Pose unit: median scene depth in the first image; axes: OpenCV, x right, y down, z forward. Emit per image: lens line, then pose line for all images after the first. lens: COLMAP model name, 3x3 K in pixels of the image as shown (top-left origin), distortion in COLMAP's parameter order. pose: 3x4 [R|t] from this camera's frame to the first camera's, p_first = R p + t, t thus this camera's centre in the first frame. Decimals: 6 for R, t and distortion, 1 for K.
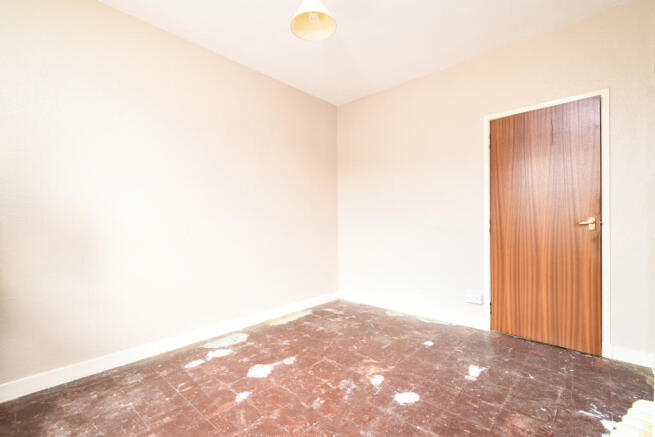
lens RADIAL K [[295.5, 0, 327.6], [0, 295.5, 219.4], [0, 0, 1]] dist [-0.003756, -0.000455]
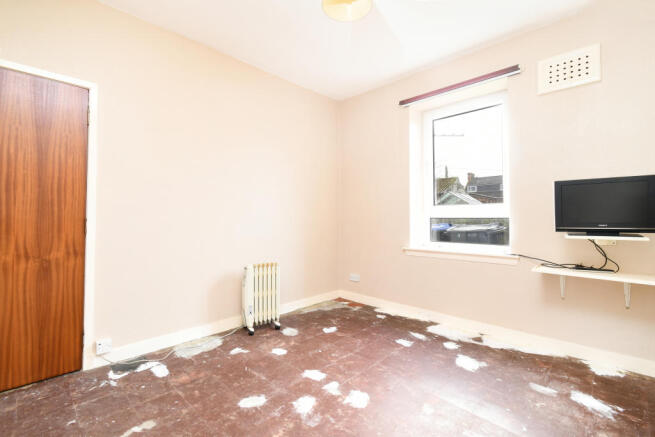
lens RADIAL K [[295.5, 0, 326.8], [0, 295.5, 219.4], [0, 0, 1]] dist [-0.003756, -0.000455]
pose [[-0.999980, 0.006288, 0.000702, 0.020825], [0.006271, 0.999731, -0.022346, 0.029219], [-0.000842, -0.022341, -0.999750, 2.038736]]
